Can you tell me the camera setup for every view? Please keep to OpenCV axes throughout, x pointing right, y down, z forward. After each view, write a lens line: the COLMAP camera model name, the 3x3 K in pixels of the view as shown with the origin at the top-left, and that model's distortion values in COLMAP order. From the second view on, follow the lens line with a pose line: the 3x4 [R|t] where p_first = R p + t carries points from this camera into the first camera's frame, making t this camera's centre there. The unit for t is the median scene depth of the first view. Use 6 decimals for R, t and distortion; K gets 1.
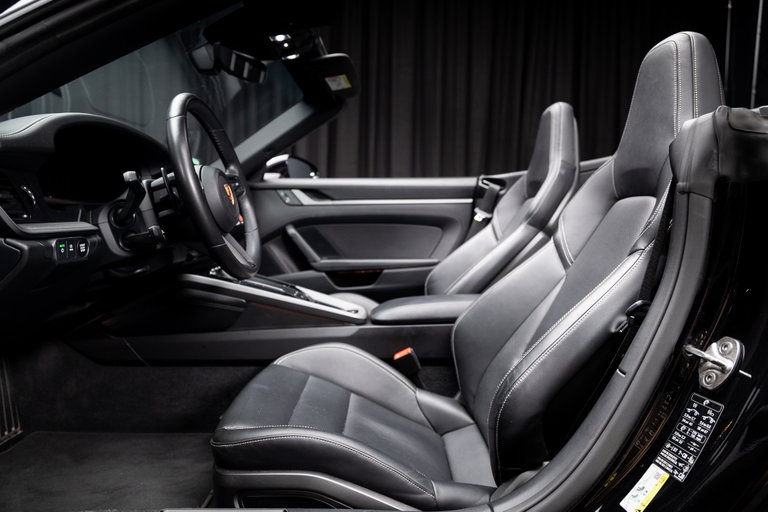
lens RADIAL K [[521.1, 0, 385.0], [0, 521.1, 253.2], [0, 0, 1]] dist [0.010819, 0.004056]
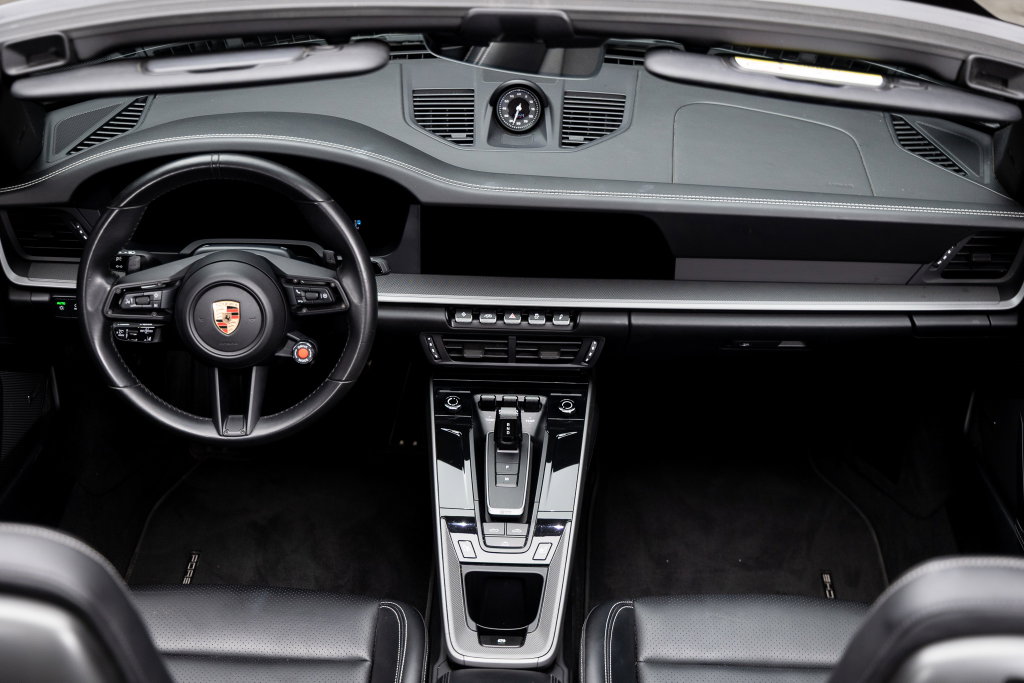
lens RADIAL K [[1821.6, 0, 513.9], [0, 1821.6, 335.1], [0, 0, 1]] dist [0.090477, 0.000000]
pose [[-0.050909, 0.491029, -0.869654, 1.329618], [-0.096949, 0.864241, 0.493648, -1.006356], [0.993986, 0.109444, 0.003607, 1.113791]]
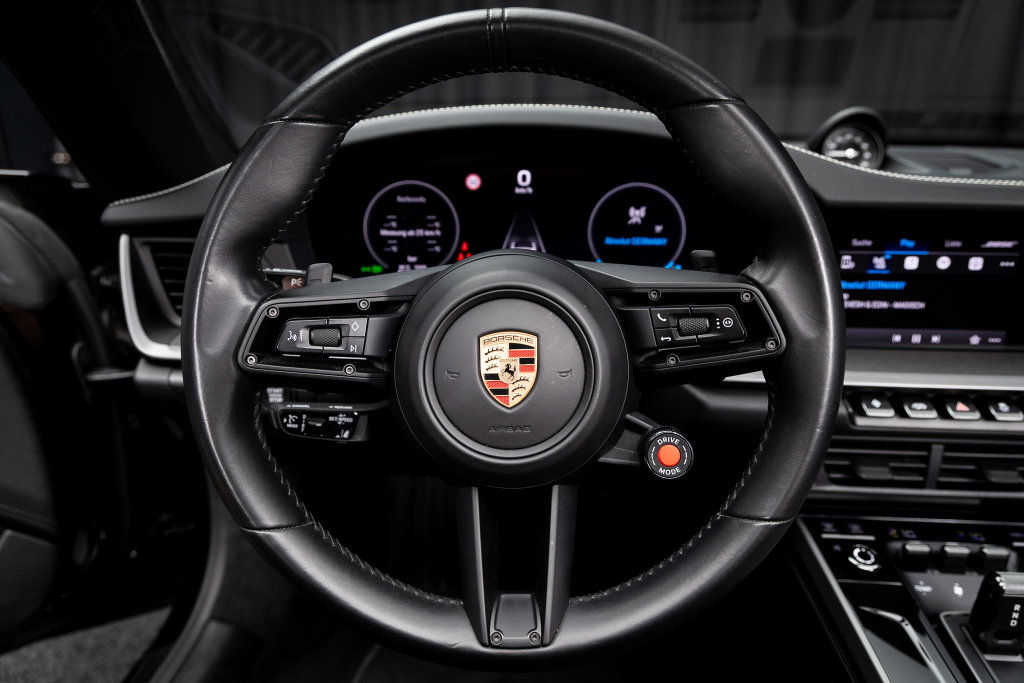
lens RADIAL K [[694.8, 0, 512.6], [0, 694.8, 340.0], [0, 0, 1]] dist [0.010819, 0.004056]
pose [[-0.073243, 0.291040, -0.953903, 0.041164], [-0.092753, 0.950339, 0.297074, -0.198493], [0.992992, 0.110236, -0.042611, 0.847107]]
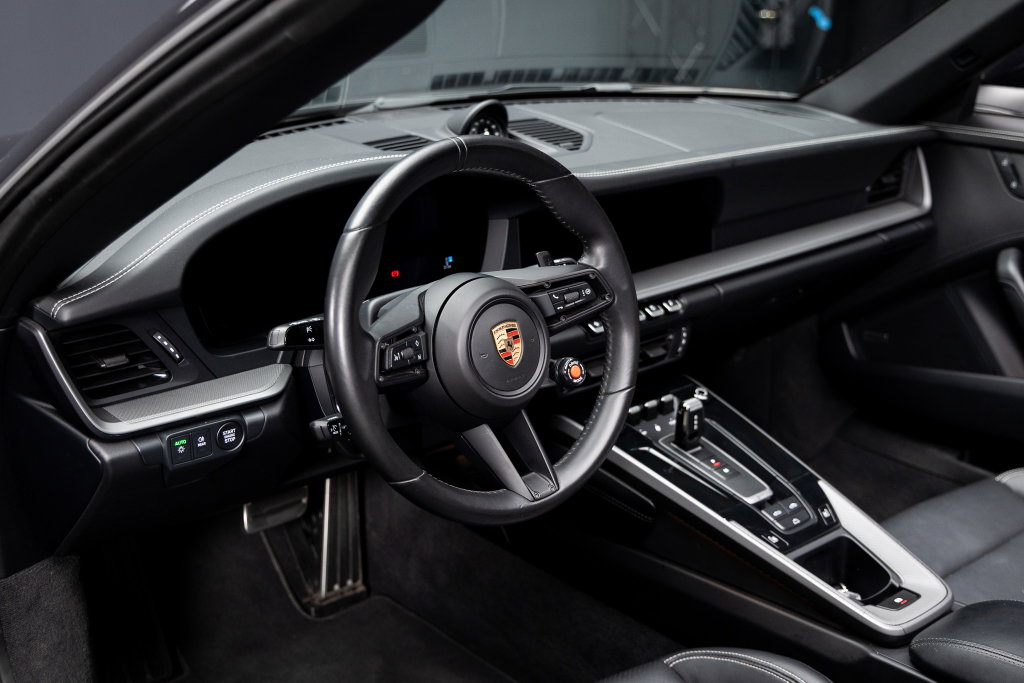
lens RADIAL K [[1348.8, 0, 513.4], [0, 1348.8, 332.1], [0, 0, 1]] dist [0.010974, 0.000000]
pose [[0.638078, 0.234832, -0.733287, 0.510402], [-0.057003, 0.964150, 0.259163, -0.371978], [0.767859, -0.123567, 0.628589, 0.187153]]
